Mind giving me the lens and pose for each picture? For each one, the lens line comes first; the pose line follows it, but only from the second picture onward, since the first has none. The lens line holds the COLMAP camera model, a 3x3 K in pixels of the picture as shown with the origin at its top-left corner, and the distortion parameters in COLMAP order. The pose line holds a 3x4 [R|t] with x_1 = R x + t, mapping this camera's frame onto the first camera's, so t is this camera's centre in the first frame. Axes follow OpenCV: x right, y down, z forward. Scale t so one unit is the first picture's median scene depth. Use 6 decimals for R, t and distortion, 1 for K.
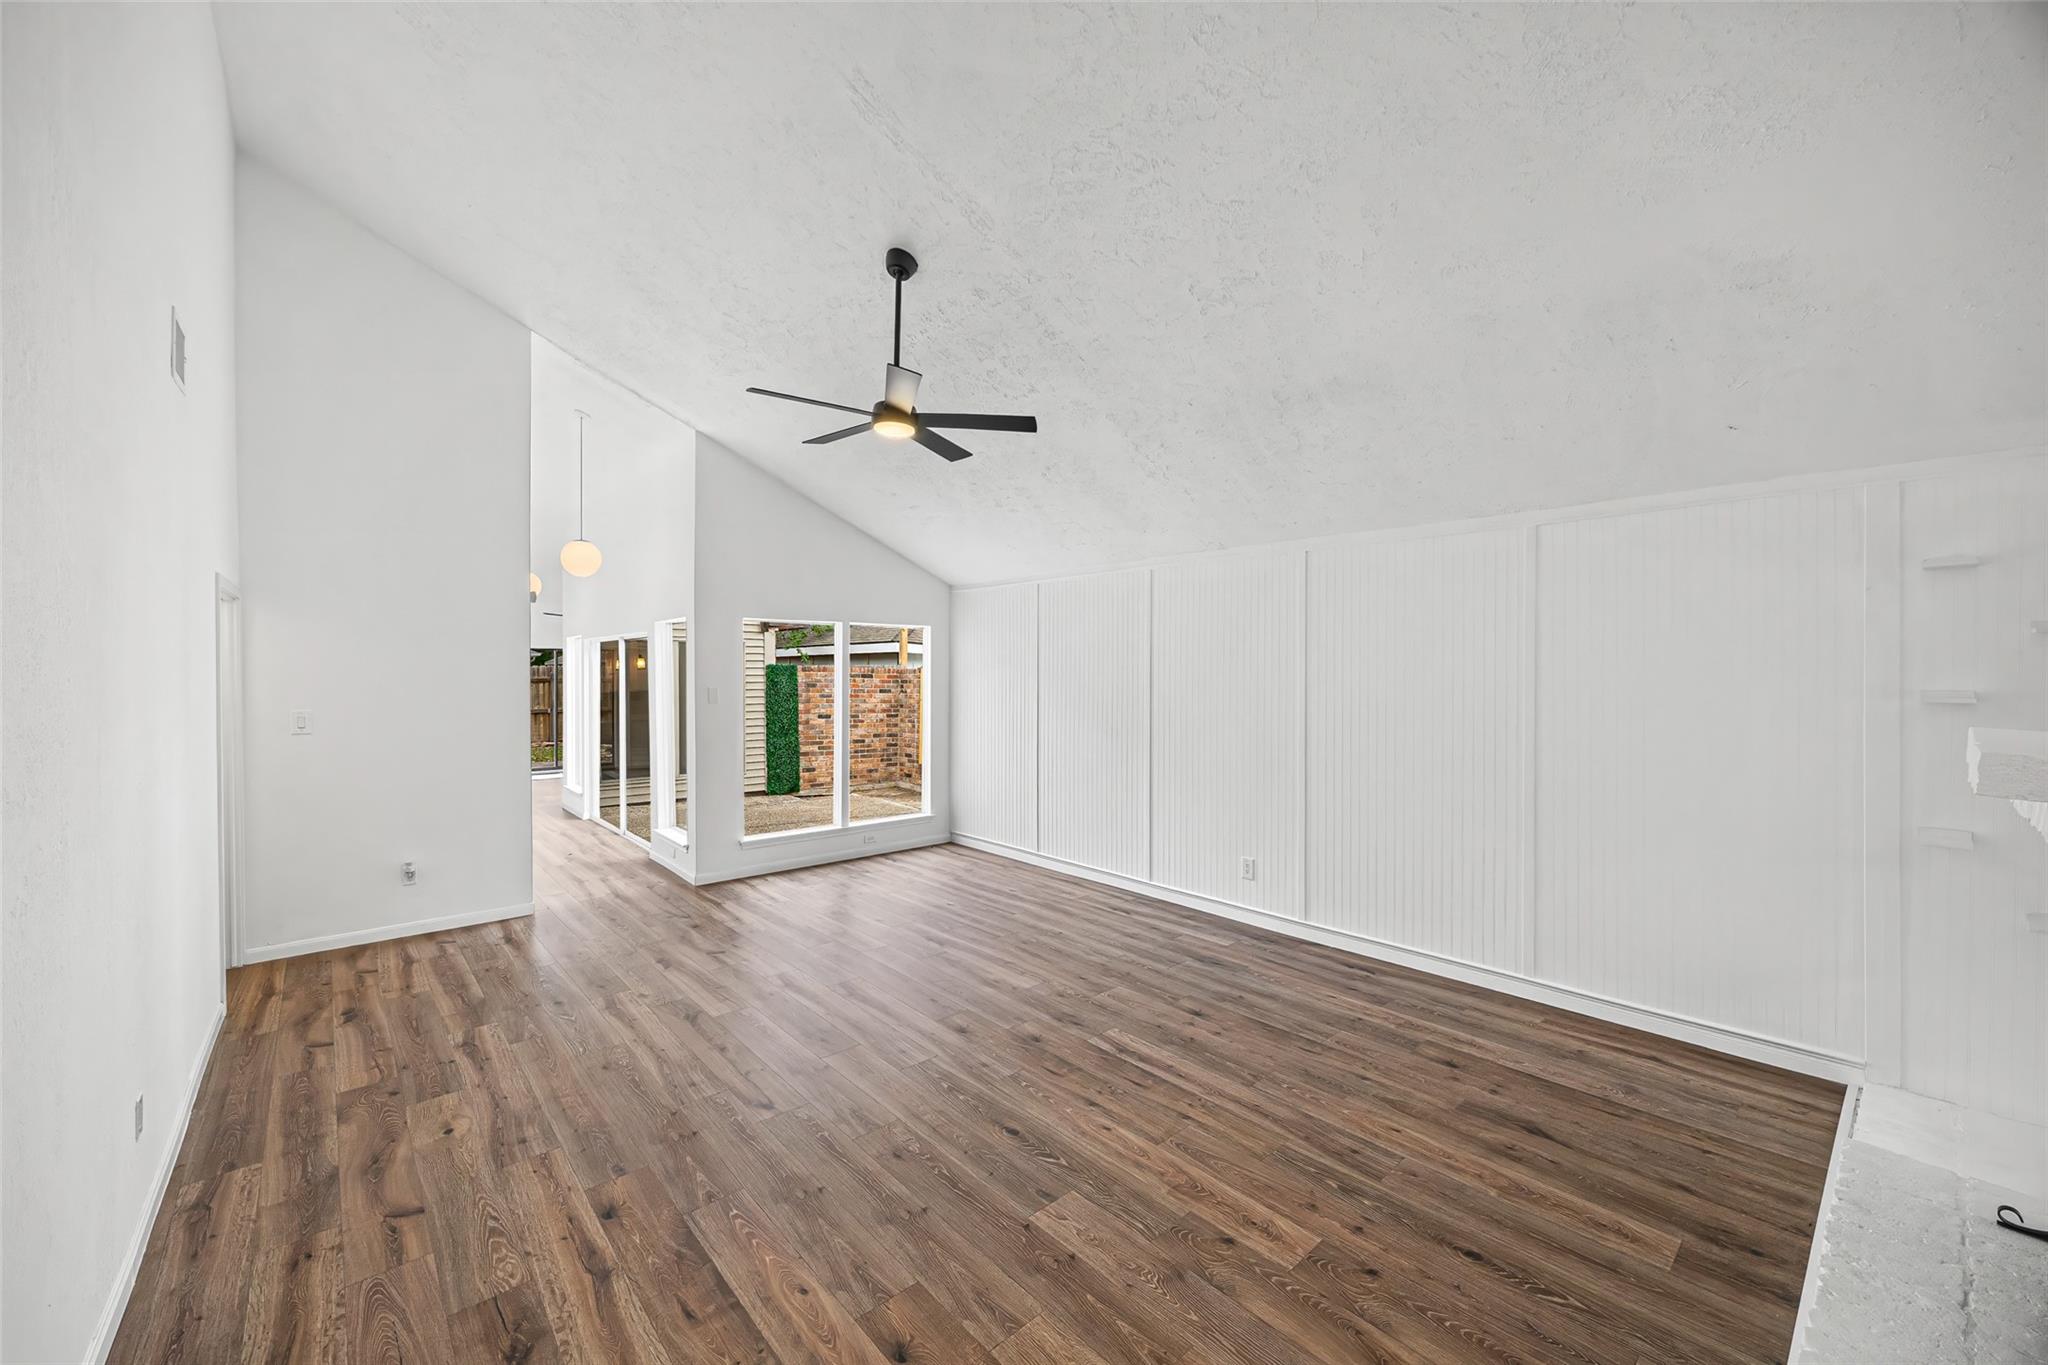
lens RADIAL K [[796.4, 0, 1027.9], [0, 796.4, 683.7], [0, 0, 1]] dist [-0.002476, -0.000524]
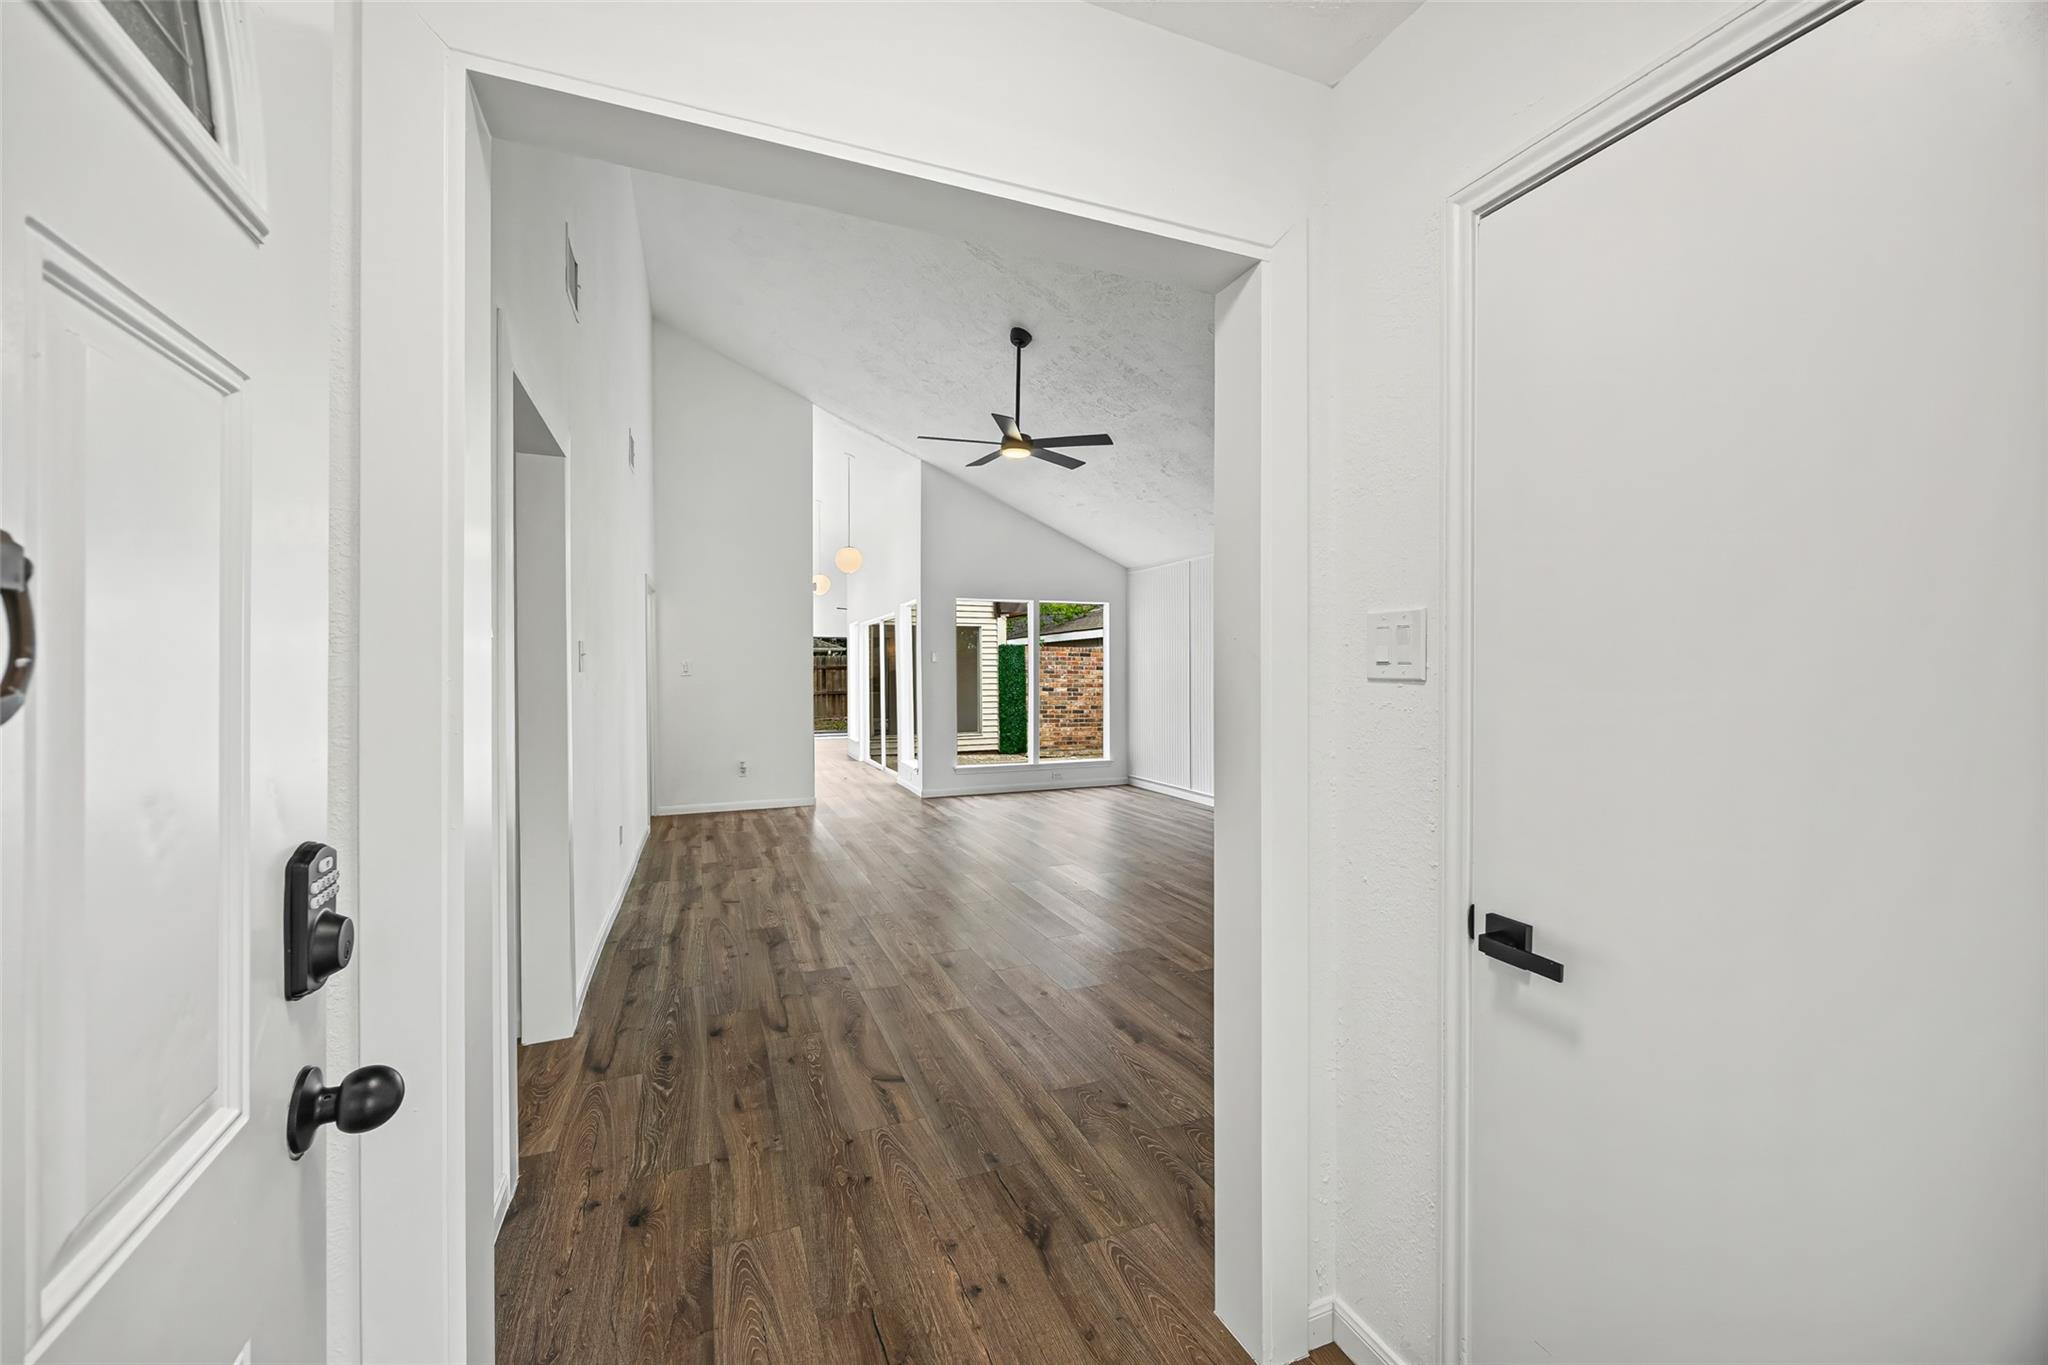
lens RADIAL K [[796.4, 0, 1032.3], [0, 796.4, 676.5], [0, 0, 1]] dist [-0.002476, -0.000524]
pose [[0.945912, -0.007053, -0.324346, 0.279272], [0.005153, 0.999964, -0.006715, 0.082897], [0.324382, 0.004681, 0.945915, -0.304770]]
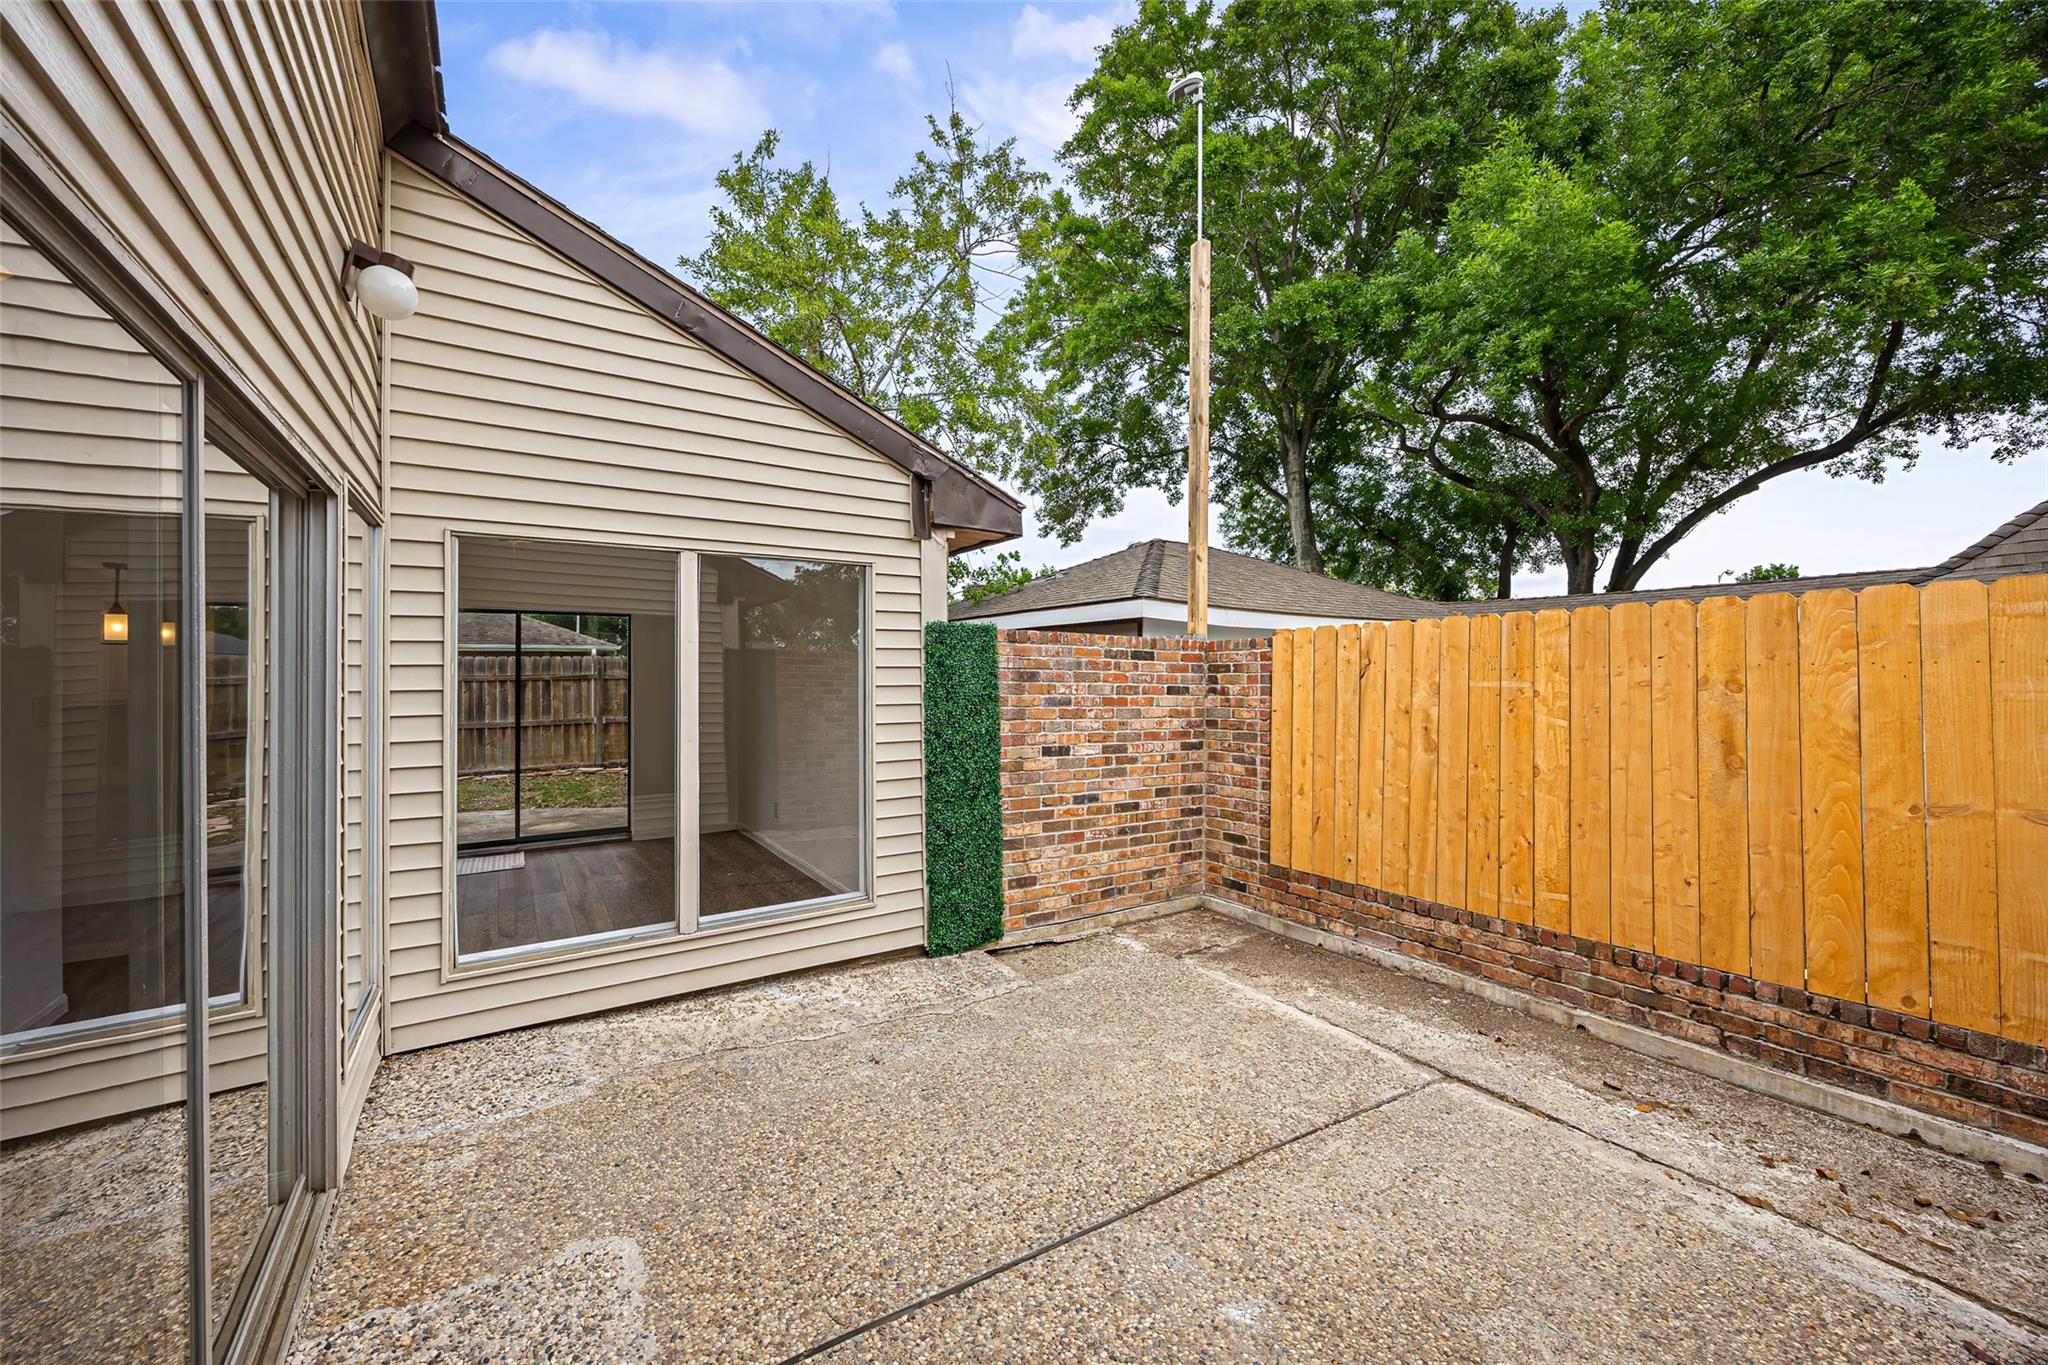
lens RADIAL K [[796.4, 0, 1027.8], [0, 796.4, 672.2], [0, 0, 1]] dist [-0.002476, -0.000524]
pose [[0.989232, -0.004796, -0.146278, -0.570284], [0.002424, 0.999863, -0.016387, 0.018009], [0.146336, 0.015856, 0.989108, 1.596706]]
